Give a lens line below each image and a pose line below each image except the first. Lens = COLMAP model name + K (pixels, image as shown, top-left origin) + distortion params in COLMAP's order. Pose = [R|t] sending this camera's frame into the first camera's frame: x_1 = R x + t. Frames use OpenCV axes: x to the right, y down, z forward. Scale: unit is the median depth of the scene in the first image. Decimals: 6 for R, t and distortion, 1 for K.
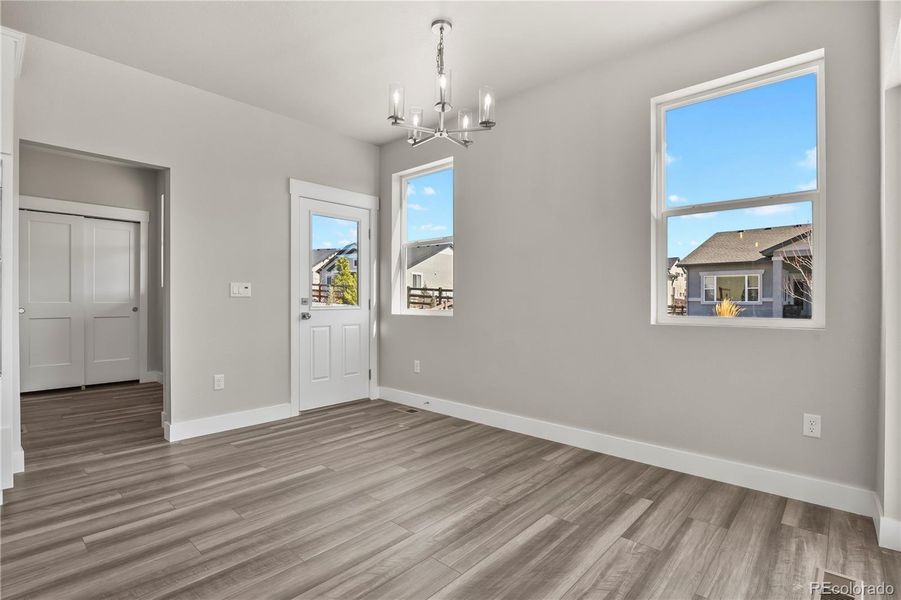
lens RADIAL K [[436.3, 0, 449.4], [0, 436.3, 292.5], [0, 0, 1]] dist [-0.009331, -0.003828]
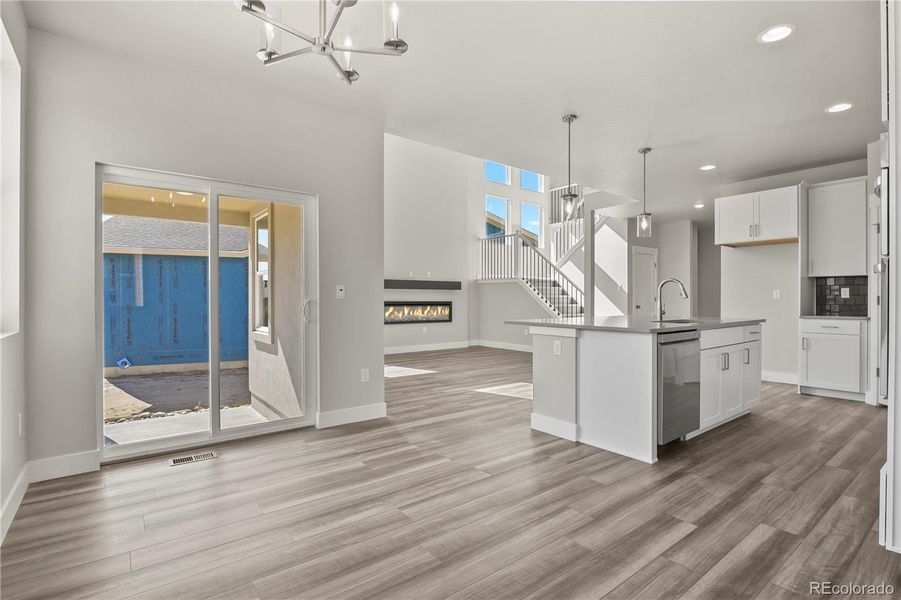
lens RADIAL K [[436.3, 0, 455.7], [0, 436.3, 299.3], [0, 0, 1]] dist [-0.009331, -0.003828]
pose [[-0.985784, -0.001185, 0.168011, -0.208891], [-0.003801, 0.999876, -0.015252, 0.009095], [-0.167972, -0.015674, -0.985667, 1.042310]]
